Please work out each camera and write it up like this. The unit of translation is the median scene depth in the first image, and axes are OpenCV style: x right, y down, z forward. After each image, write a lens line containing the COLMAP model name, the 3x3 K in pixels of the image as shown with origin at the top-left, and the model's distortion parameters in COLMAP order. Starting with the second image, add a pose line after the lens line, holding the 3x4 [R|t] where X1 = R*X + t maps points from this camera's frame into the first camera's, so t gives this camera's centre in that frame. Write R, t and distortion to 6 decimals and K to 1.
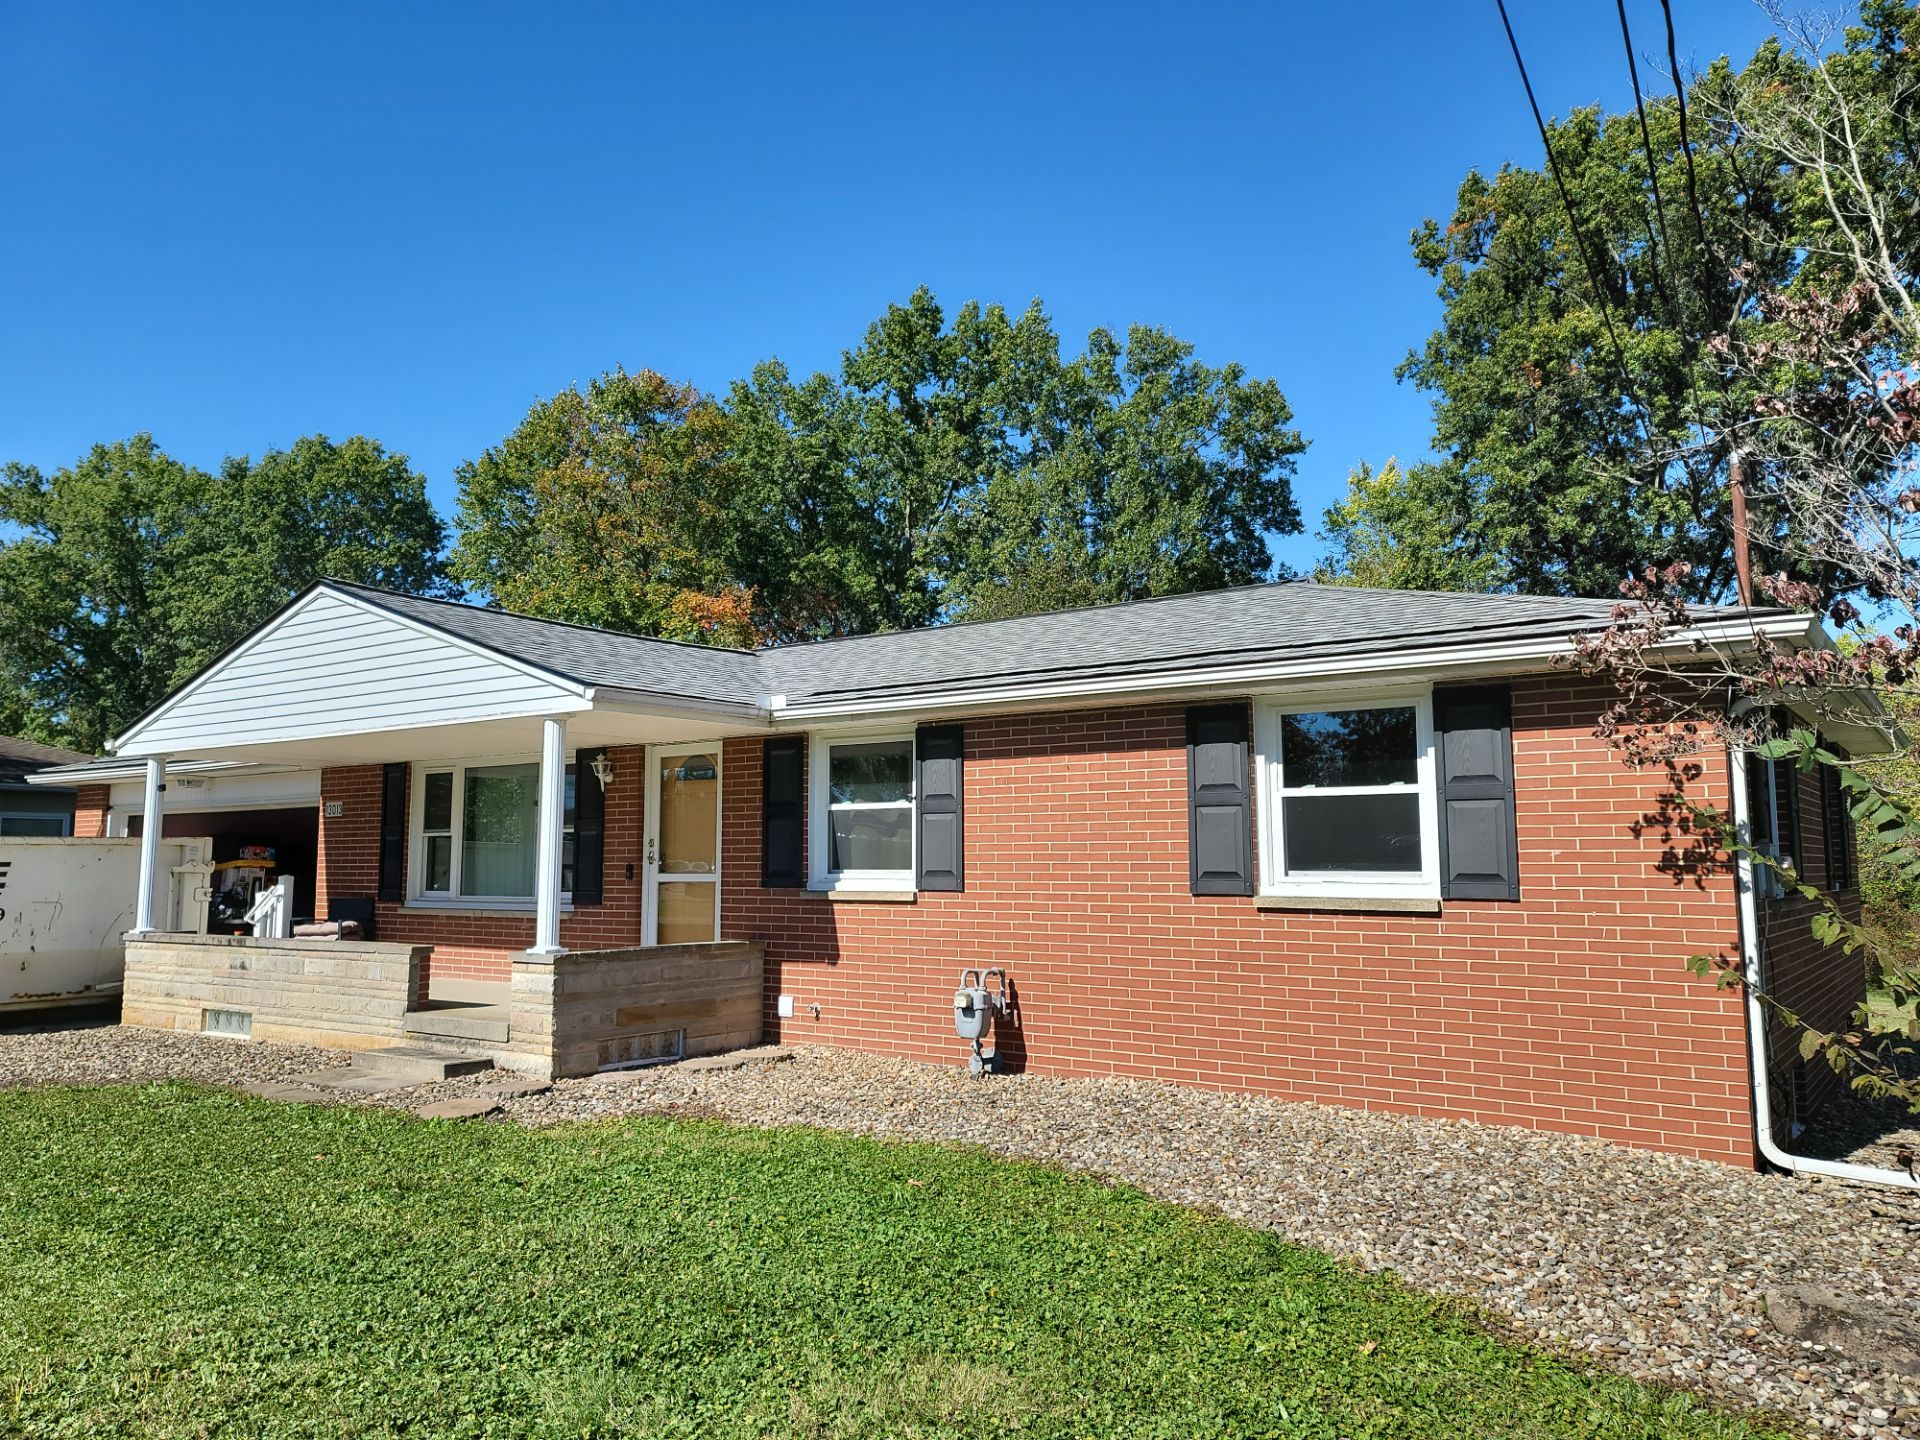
lens RADIAL K [[1428.9, 0, 931.2], [0, 1428.9, 713.7], [0, 0, 1]] dist [0.064887, -0.074597]
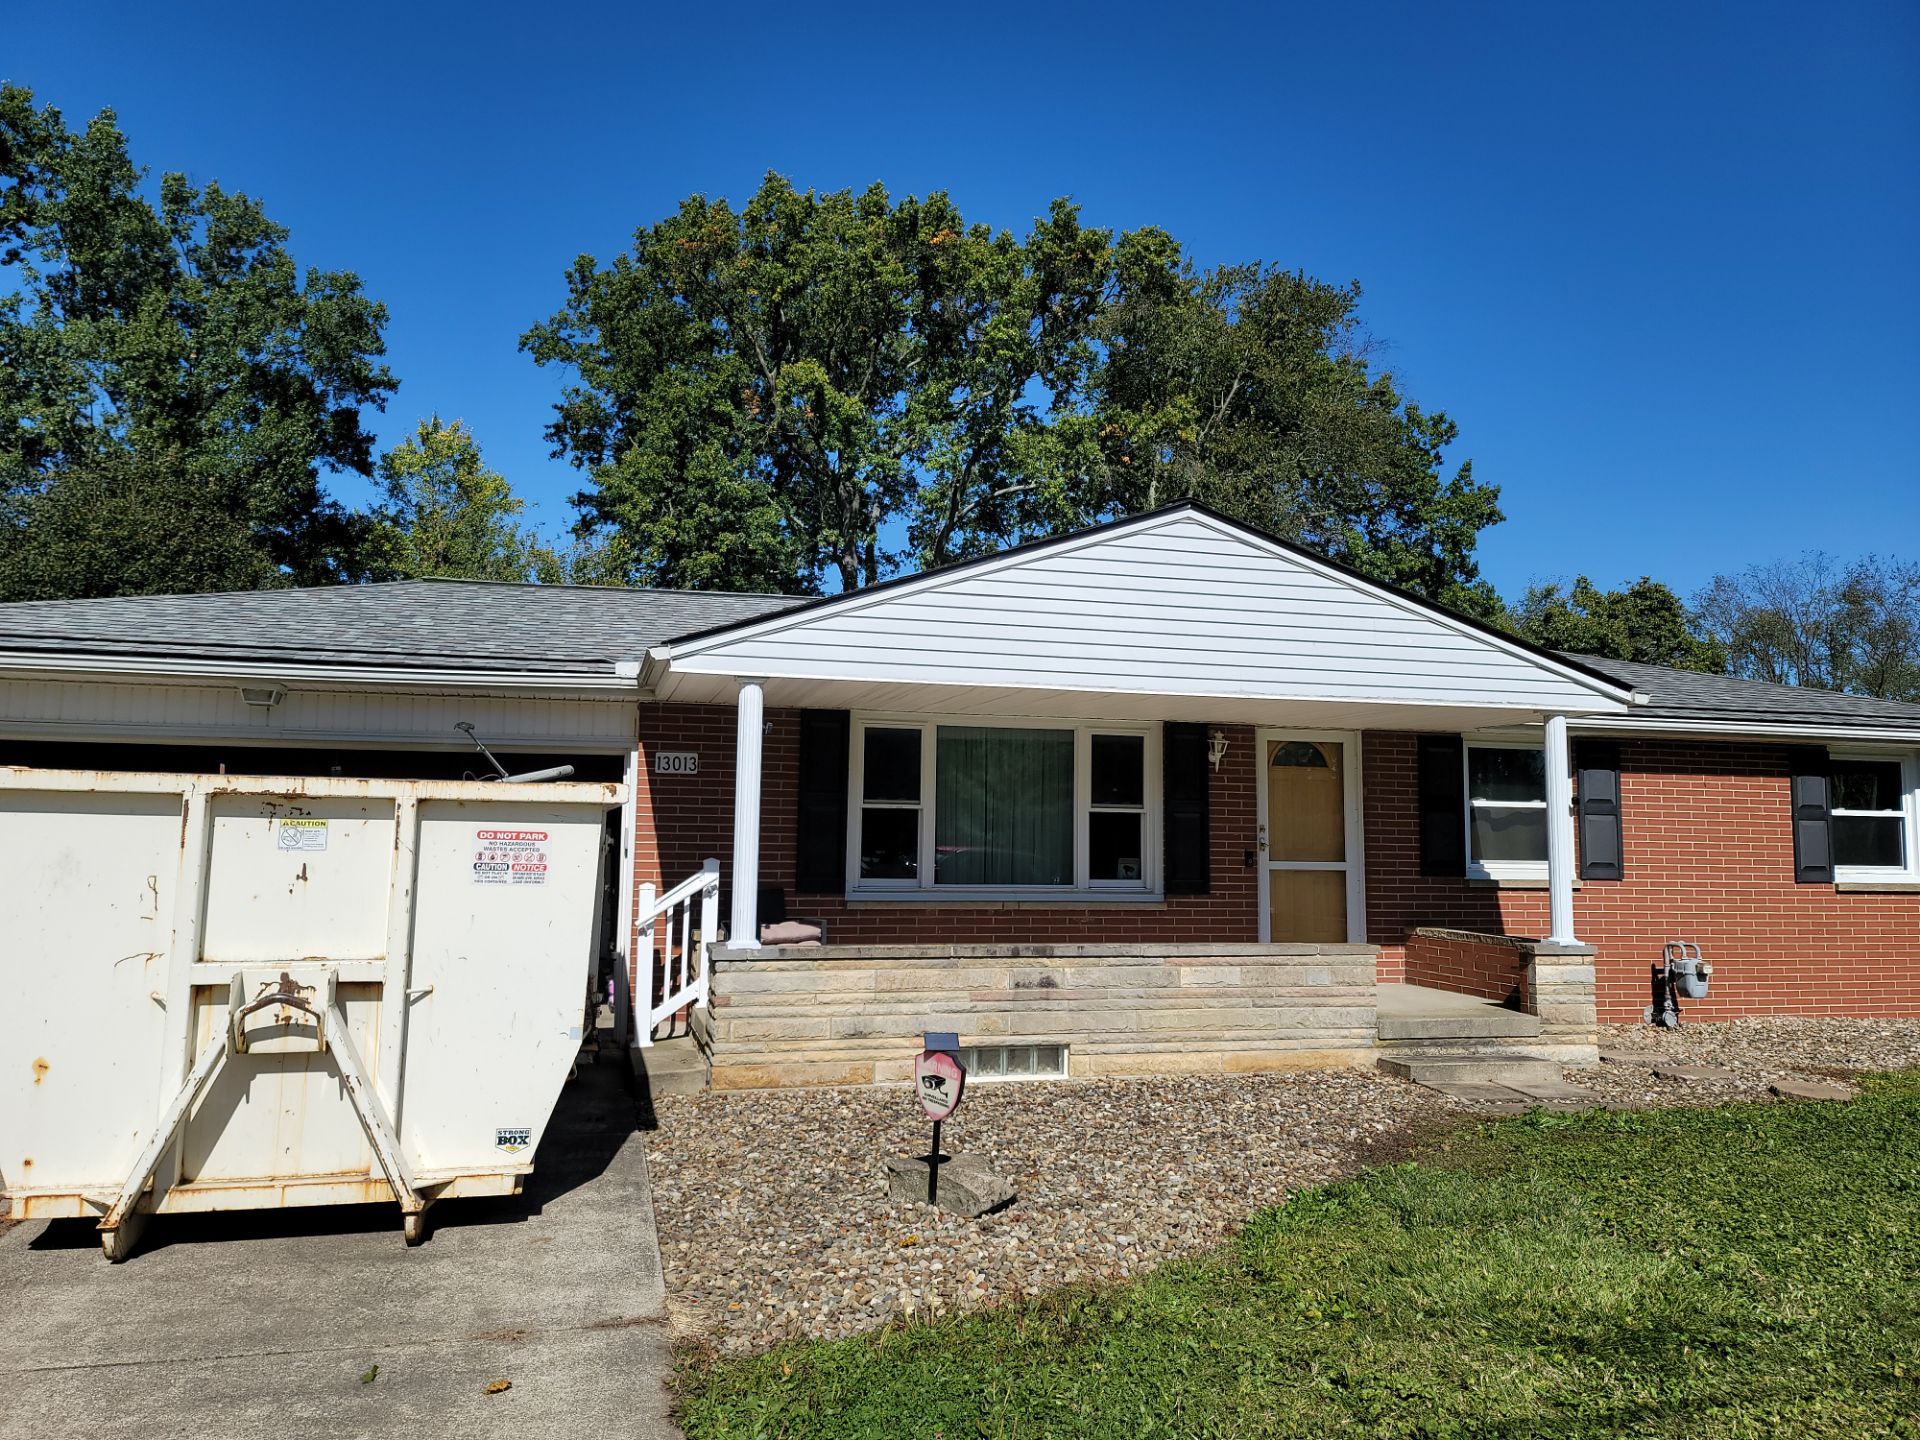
lens RADIAL K [[1428.9, 0, 931.2], [0, 1428.9, 713.7], [0, 0, 1]] dist [0.064887, -0.074597]
pose [[0.619307, 0.078045, 0.781260, -1.194389], [-0.098357, 0.994921, -0.021420, 0.061437], [-0.778964, -0.063577, 0.623838, 0.637991]]
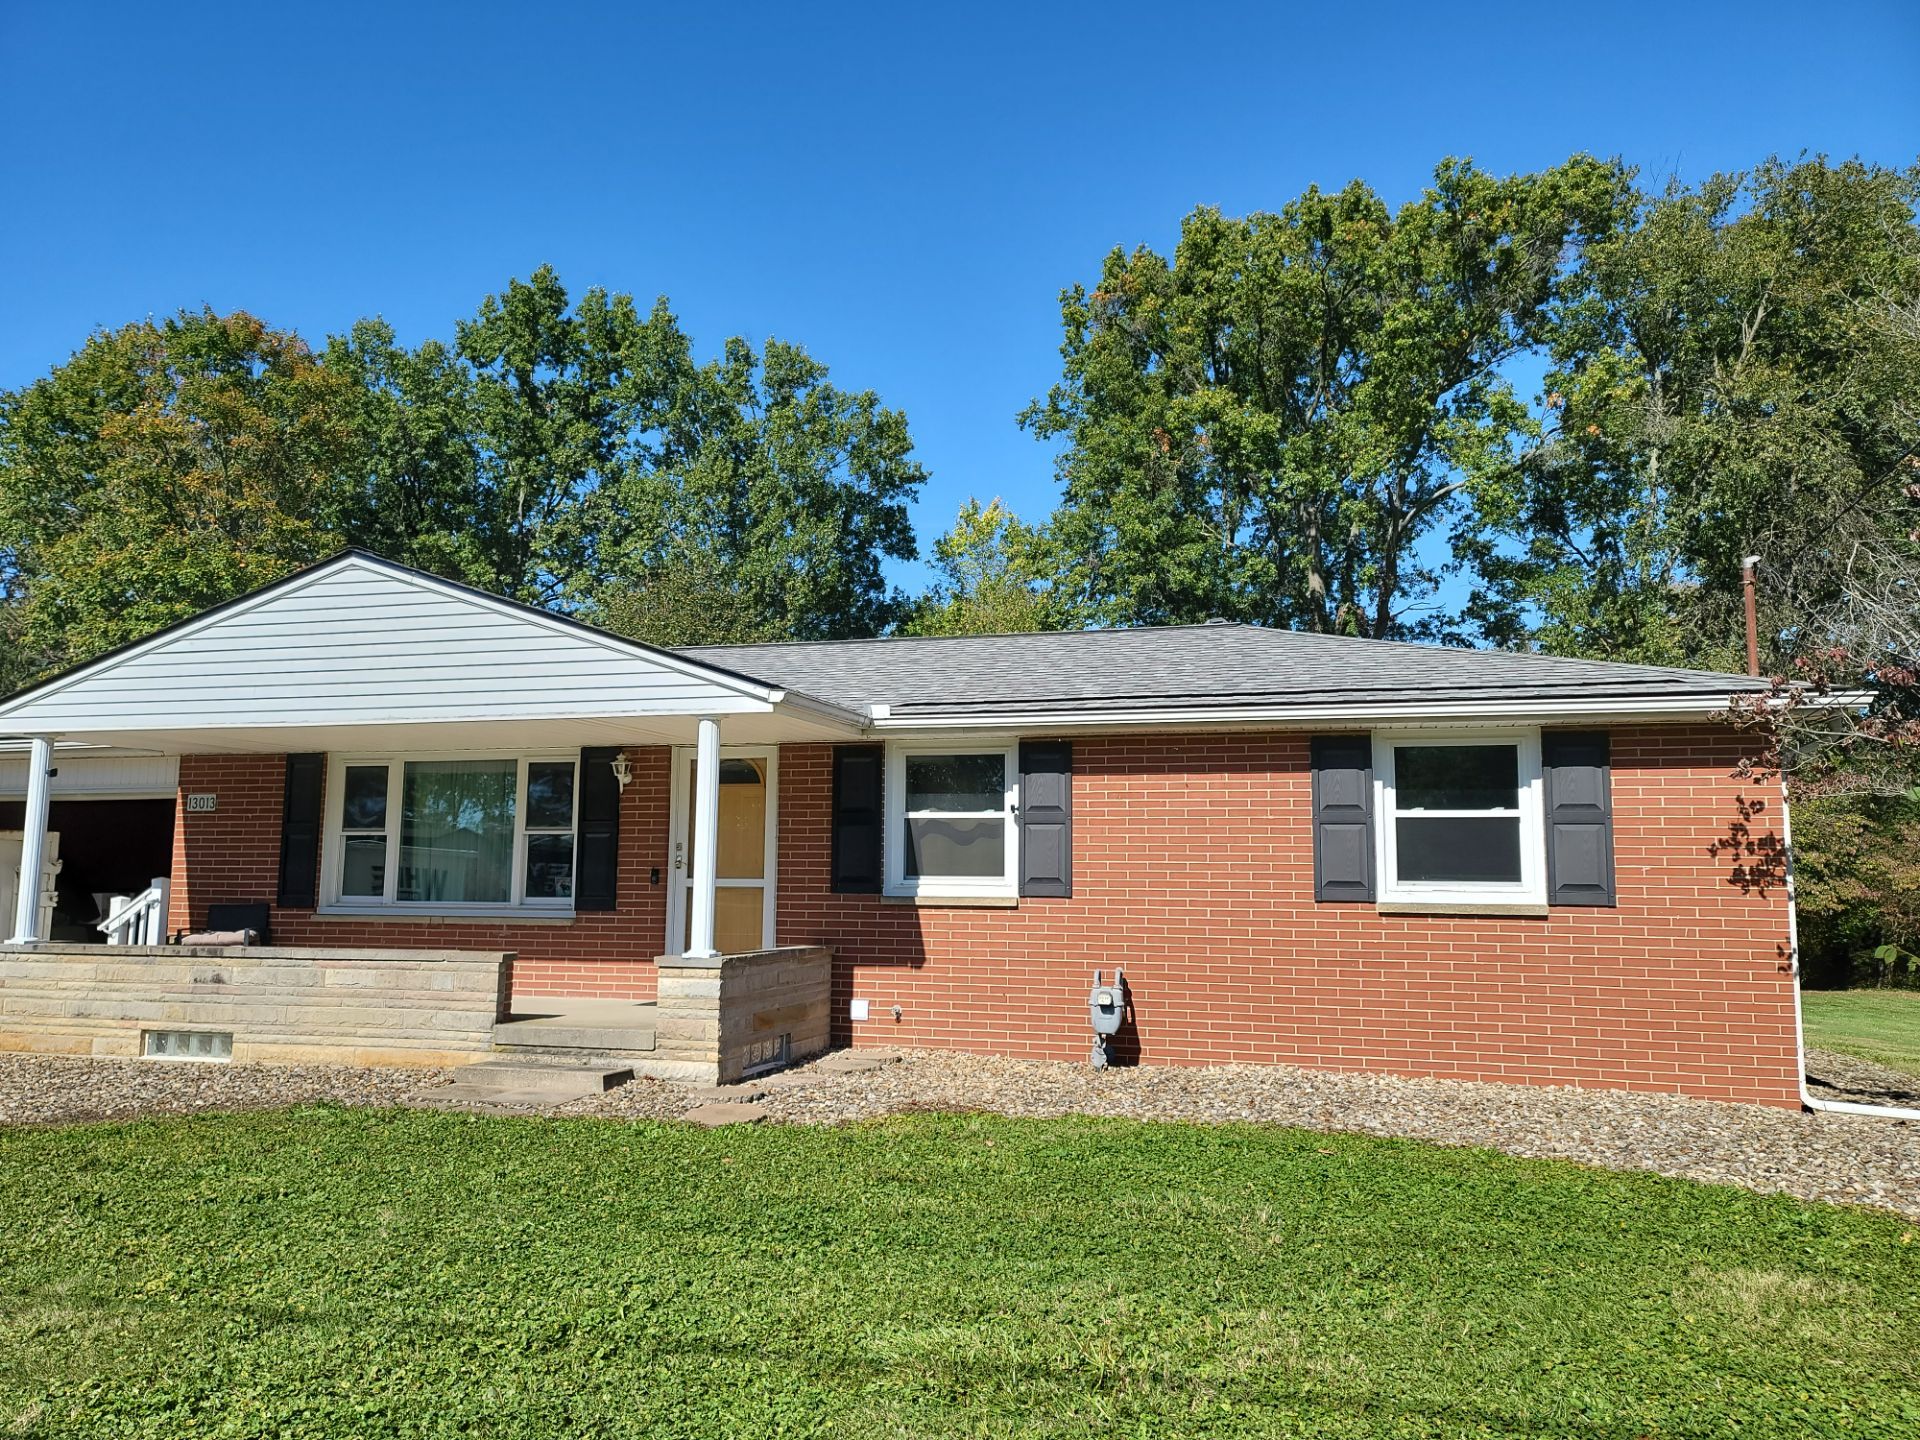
lens RADIAL K [[1441.5, 0, 950.7], [0, 1441.5, 718.8], [0, 0, 1]] dist [0.068045, -0.070196]
pose [[0.937609, 0.047360, 0.344451, -0.401406], [-0.046118, 0.998866, -0.011801, 0.006990], [-0.344619, -0.004821, 0.938730, 0.015967]]
